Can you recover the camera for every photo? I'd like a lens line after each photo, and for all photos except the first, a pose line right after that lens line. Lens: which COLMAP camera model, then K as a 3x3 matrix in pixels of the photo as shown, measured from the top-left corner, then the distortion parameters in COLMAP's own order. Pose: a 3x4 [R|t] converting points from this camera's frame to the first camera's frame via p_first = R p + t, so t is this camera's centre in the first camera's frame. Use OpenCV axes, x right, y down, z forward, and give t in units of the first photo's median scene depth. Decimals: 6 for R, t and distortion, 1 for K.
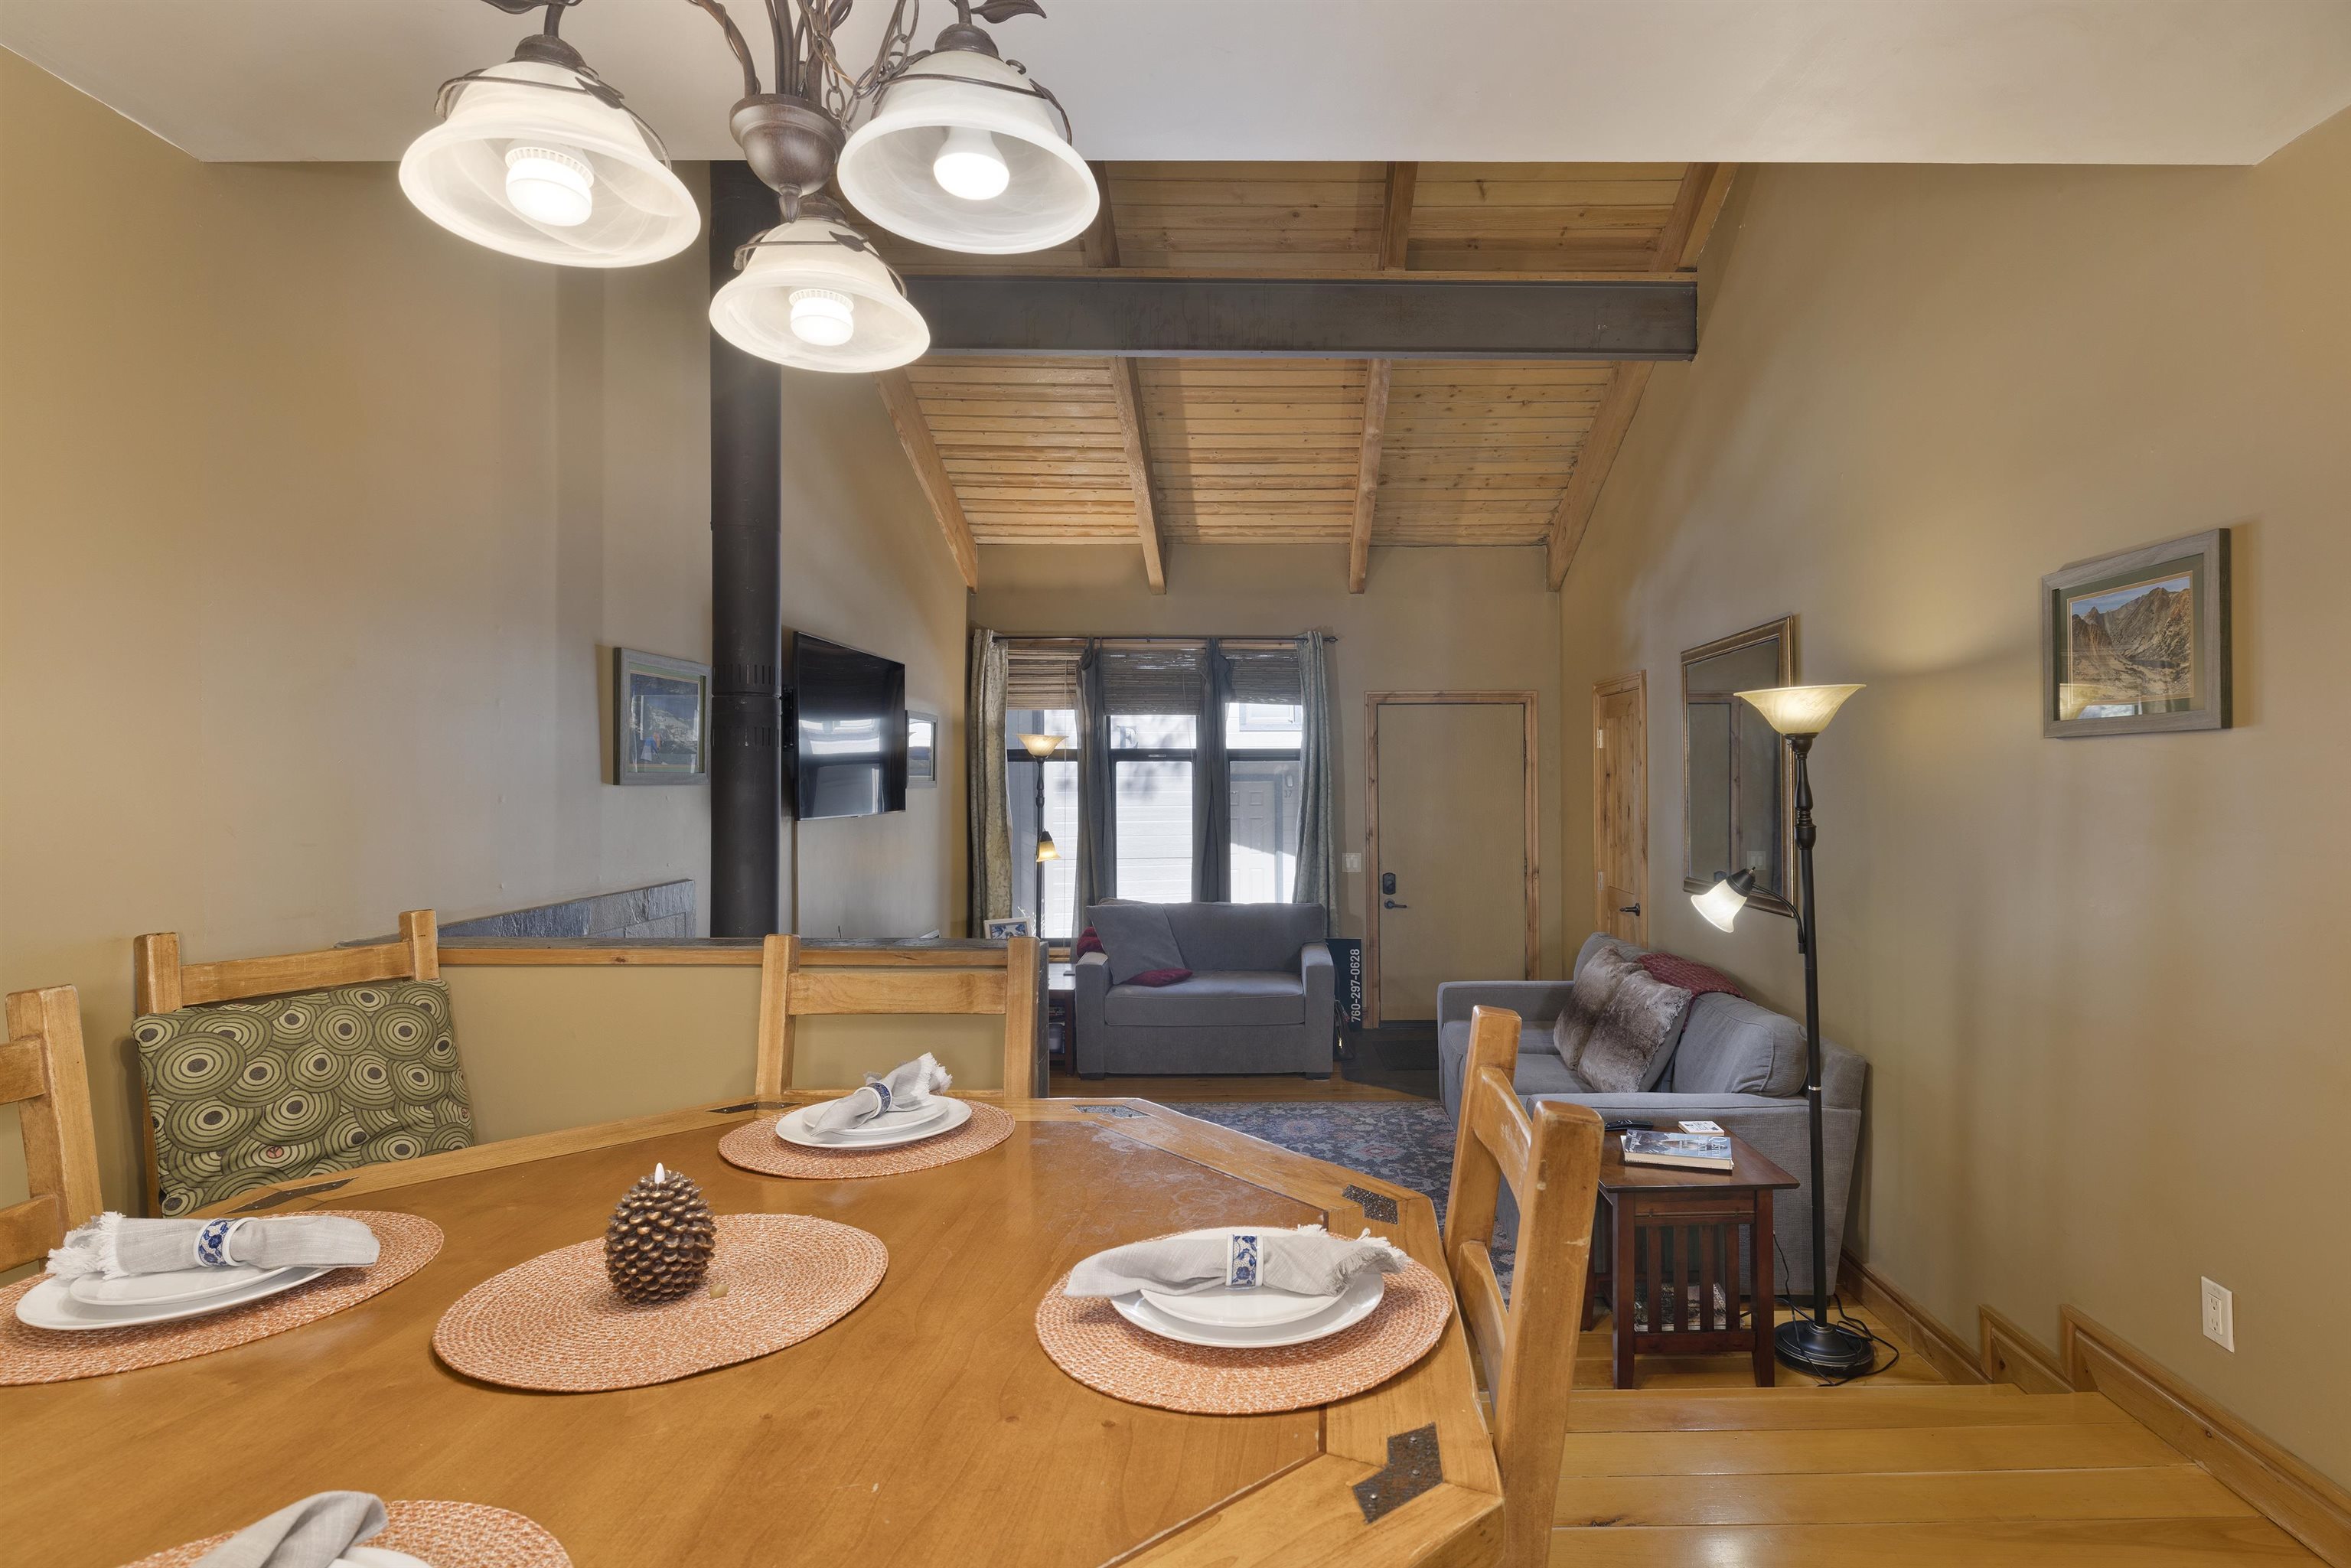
lens RADIAL K [[1203.4, 0, 1285.4], [0, 1203.4, 762.5], [0, 0, 1]] dist [-0.000309, -0.000205]
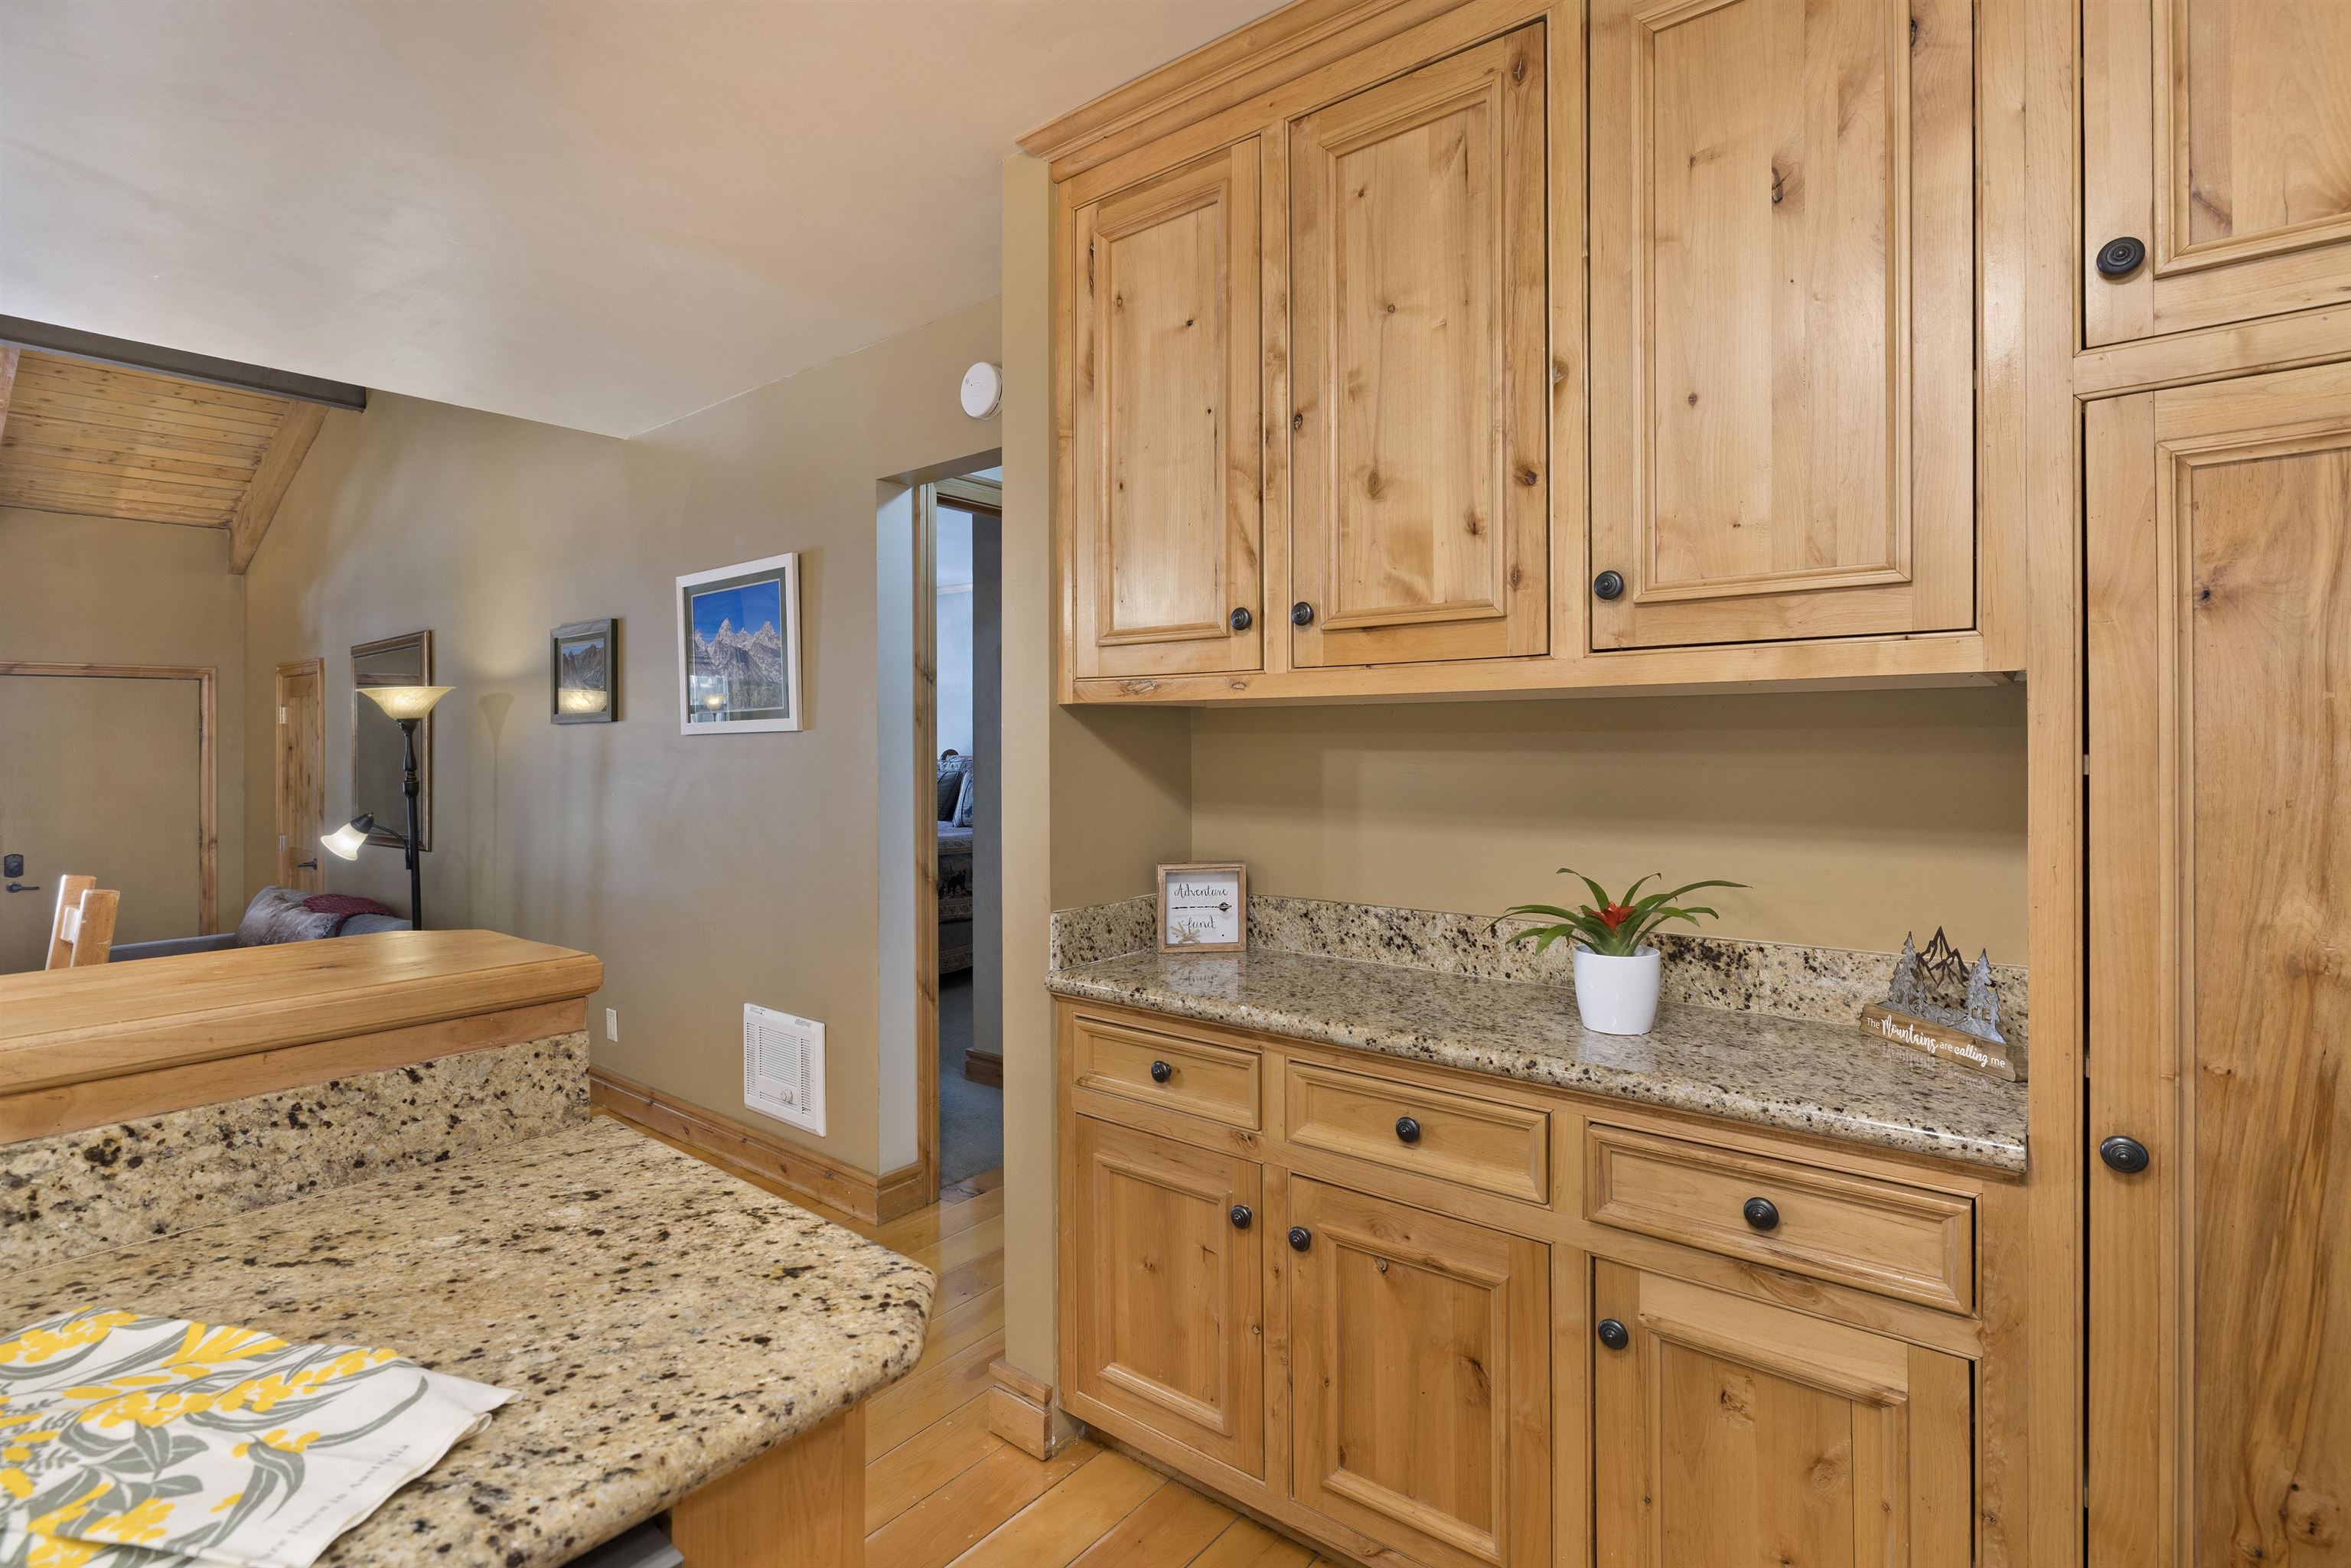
lens RADIAL K [[1142.1, 0, 1173.1], [0, 1142.1, 719.2], [0, 0, 1]] dist [-0.001443, -0.000642]
pose [[0.641507, 0.007723, 0.767078, -0.018329], [0.001270, 0.999937, -0.011130, -0.003081], [-0.767116, 0.008114, 0.641457, -0.292435]]
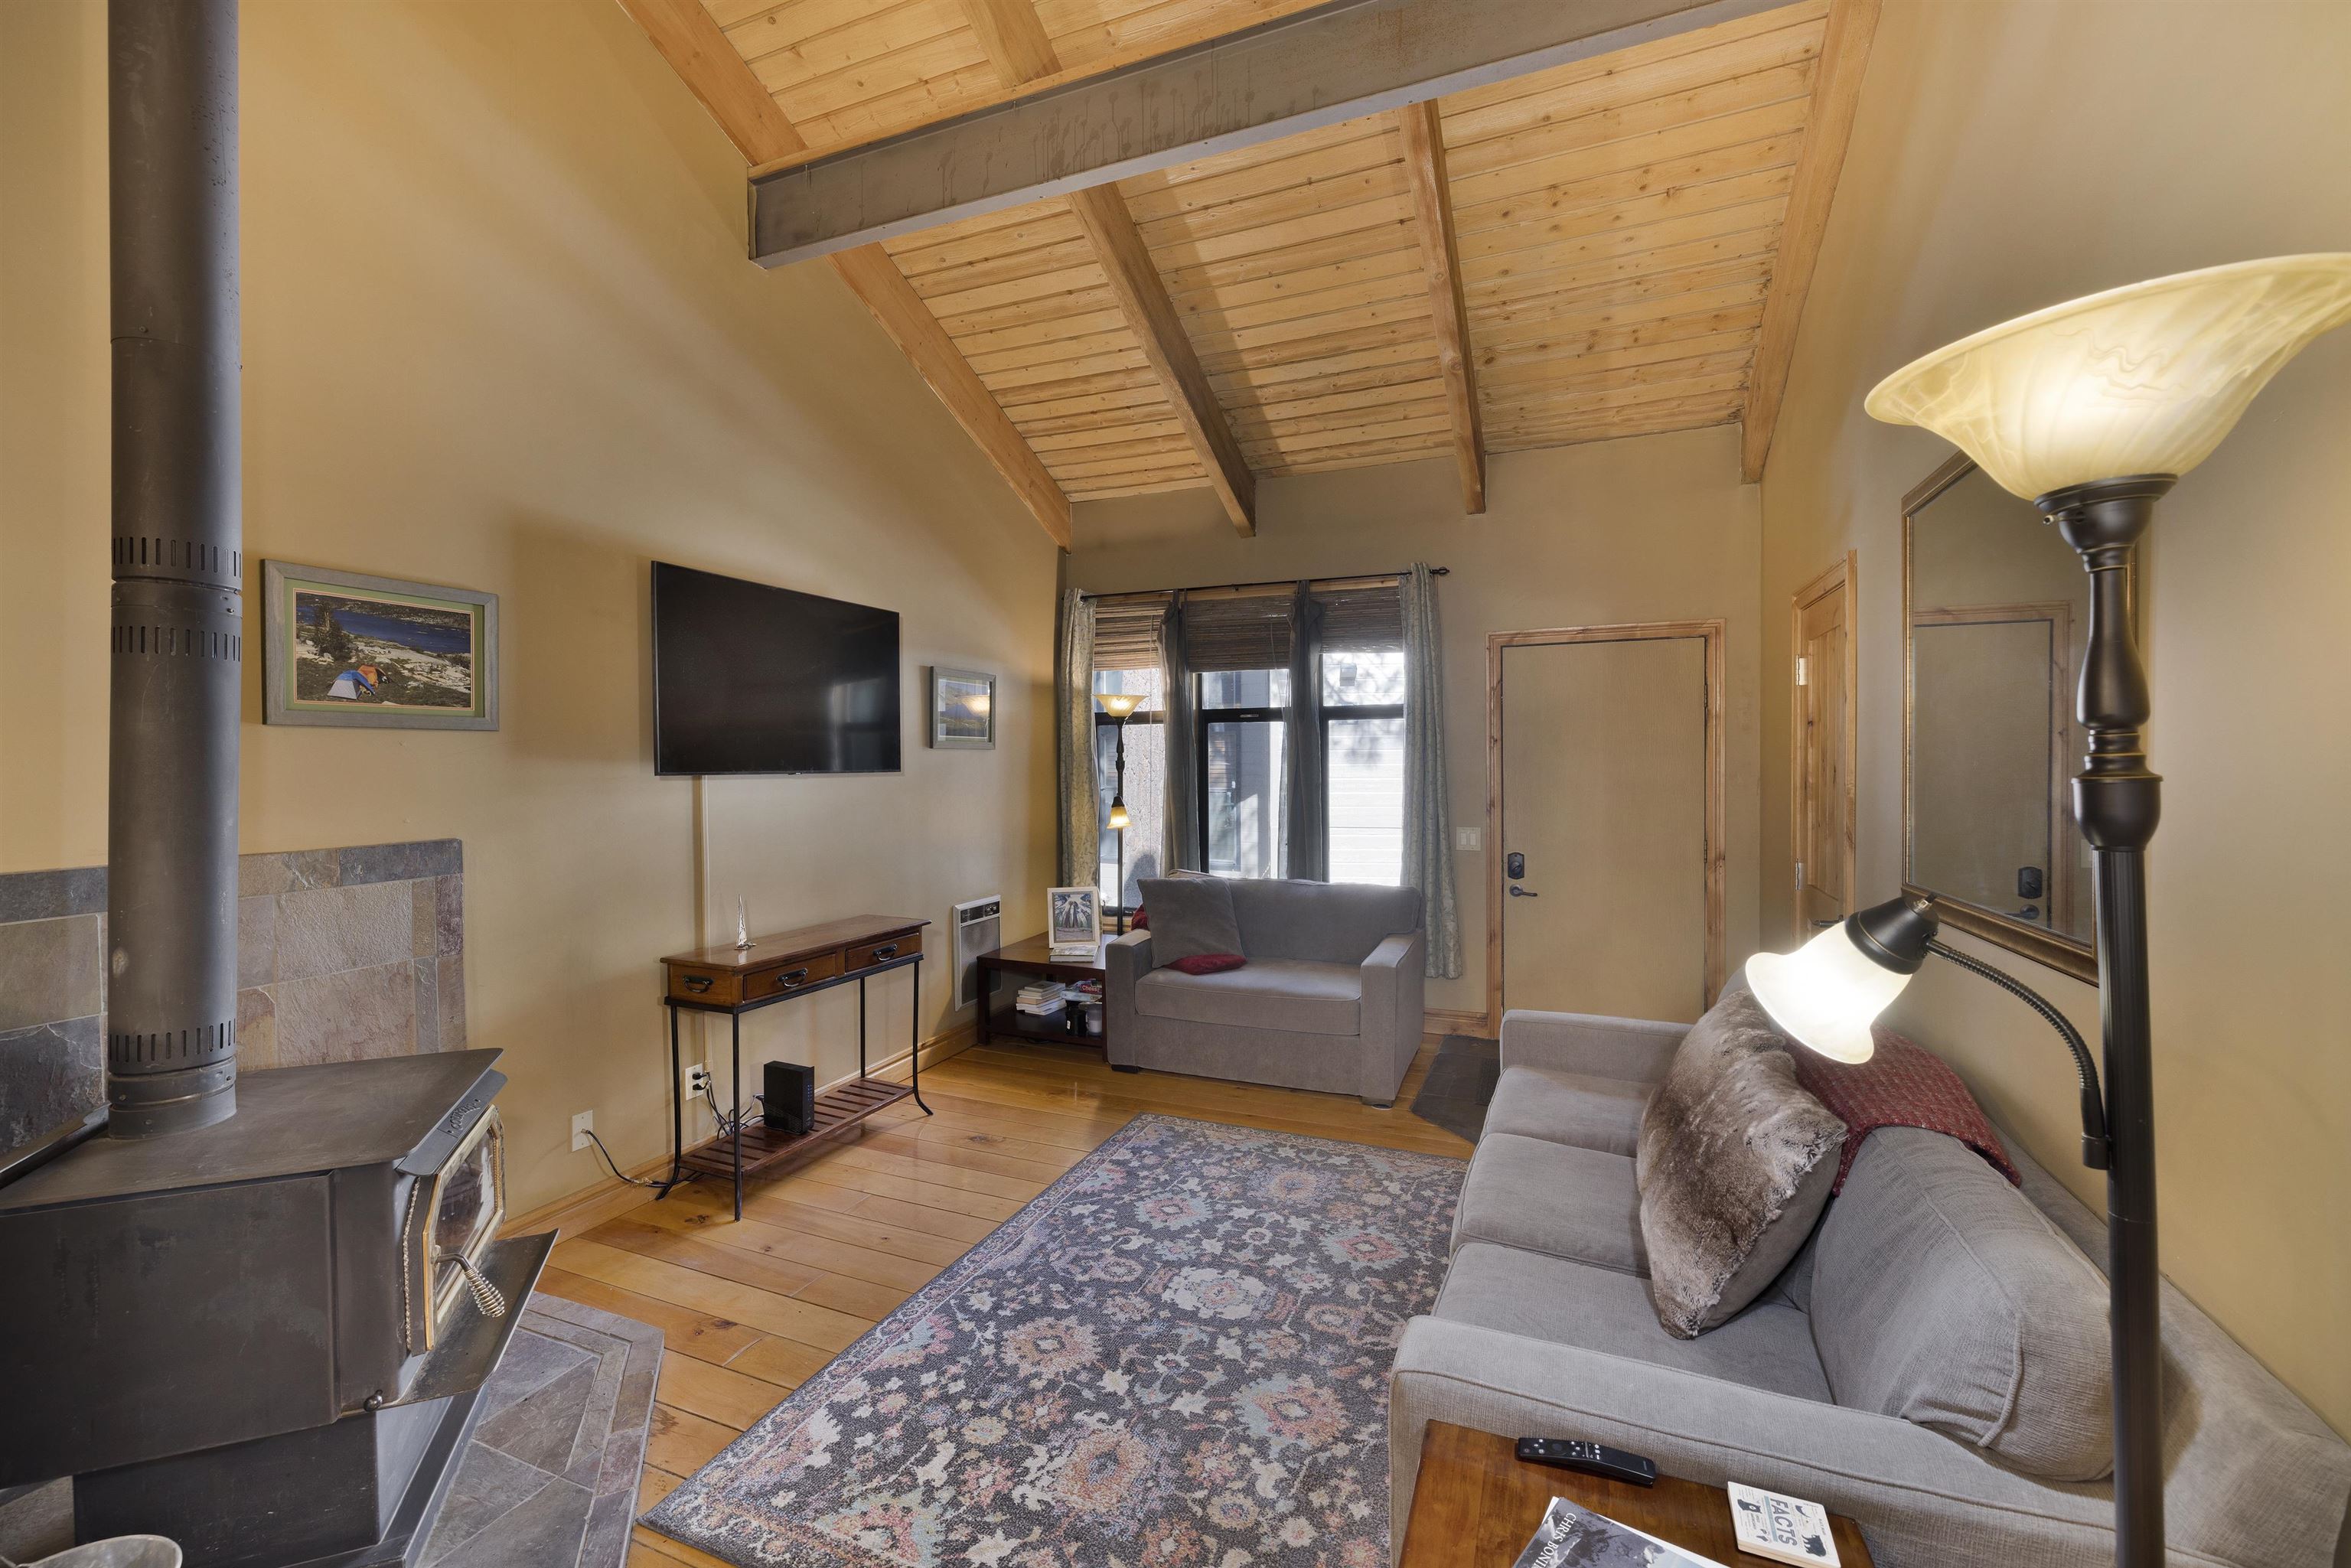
lens RADIAL K [[974.8, 0, 1171.7], [0, 974.8, 775.9], [0, 0, 1]] dist [0.000387, 0.000009]
pose [[0.914274, 0.003248, -0.405084, 0.151506], [0.008368, 0.999603, 0.026901, 0.021456], [0.405011, -0.027985, 0.913883, 0.326101]]
